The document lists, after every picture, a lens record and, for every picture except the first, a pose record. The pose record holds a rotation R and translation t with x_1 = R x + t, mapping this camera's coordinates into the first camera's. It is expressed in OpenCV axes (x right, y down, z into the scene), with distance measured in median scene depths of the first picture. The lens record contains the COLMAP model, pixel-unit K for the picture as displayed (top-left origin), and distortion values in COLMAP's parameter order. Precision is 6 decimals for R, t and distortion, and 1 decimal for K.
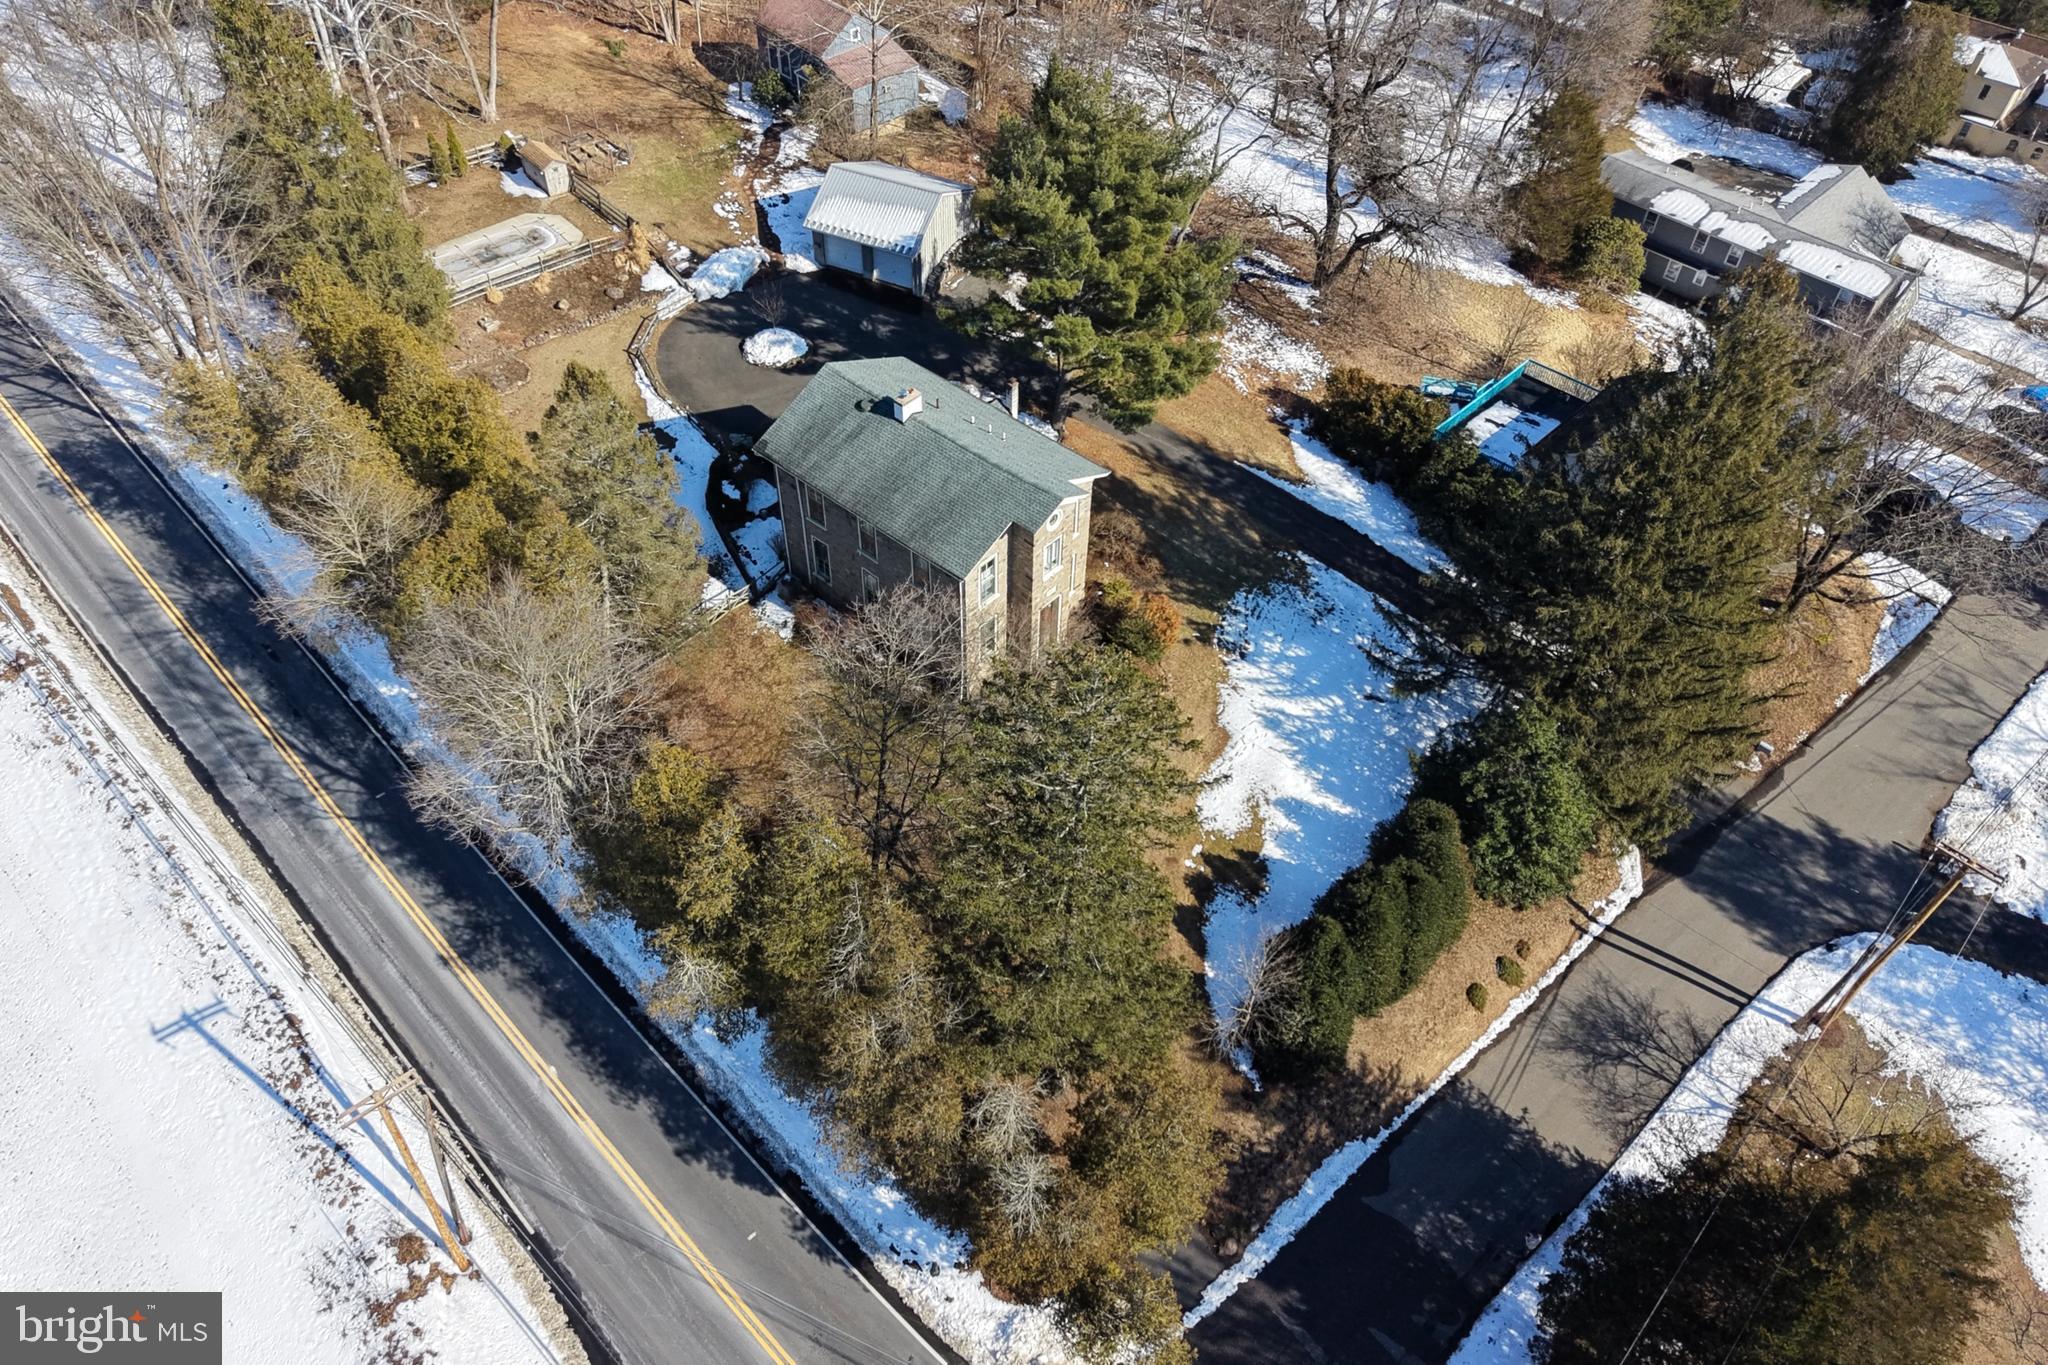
lens RADIAL K [[1358.7, 0, 987.0], [0, 1358.7, 753.8], [0, 0, 1]] dist [0.046486, -0.046107]
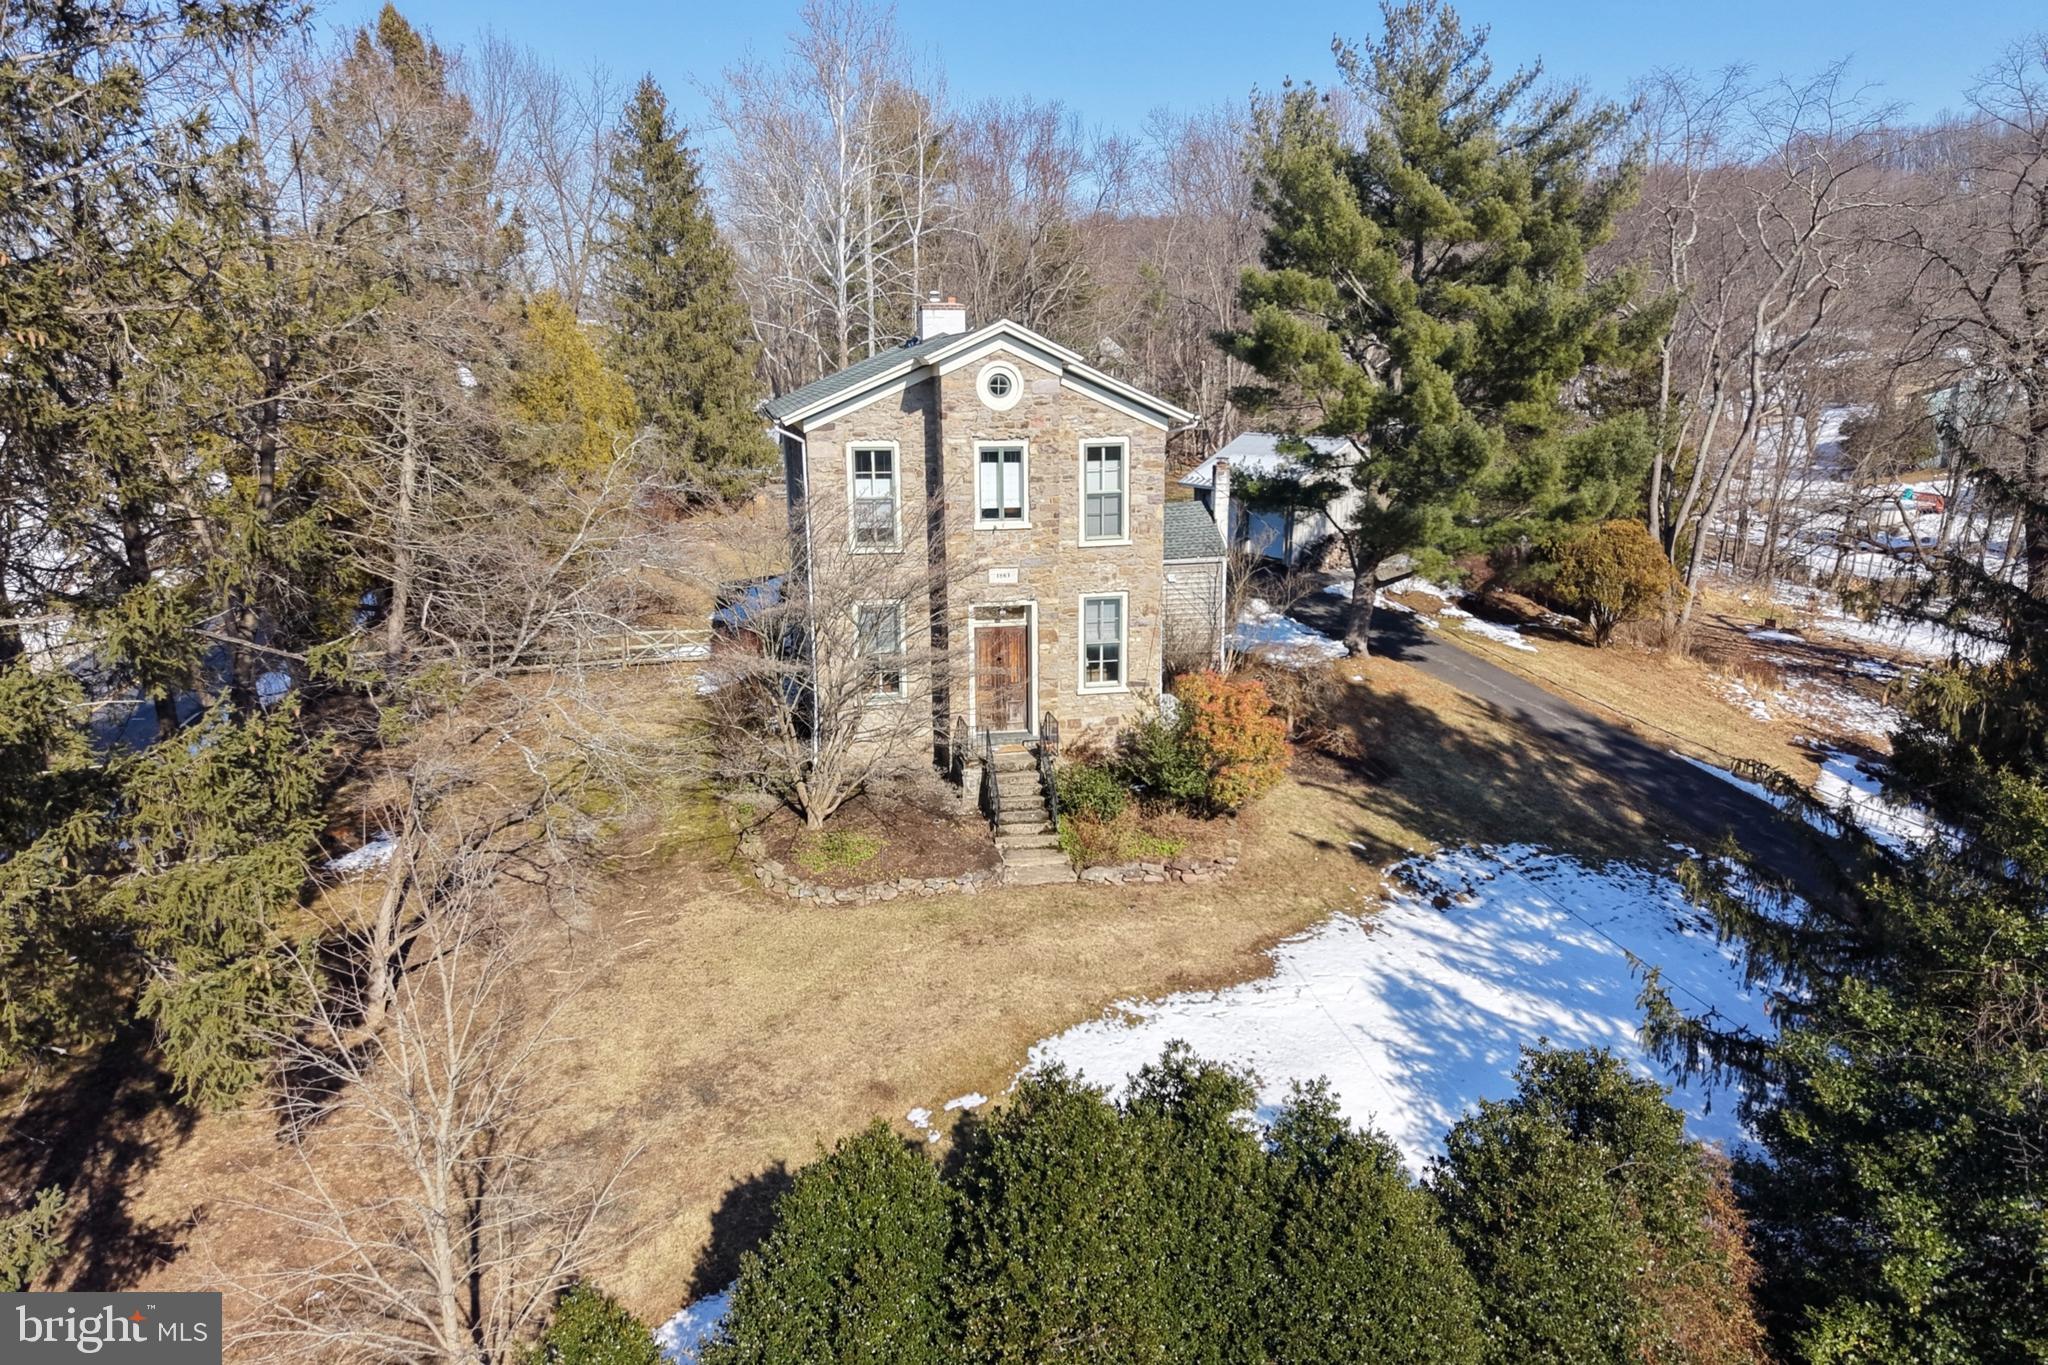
lens RADIAL K [[1375.9, 0, 1014.4], [0, 1375.9, 669.7], [0, 0, 1]] dist [0.030206, -0.030174]
pose [[0.806883, 0.121150, -0.578154, 0.357851], [-0.447275, 0.764622, -0.464003, 0.145296], [0.385855, 0.632990, 0.671148, 0.688263]]
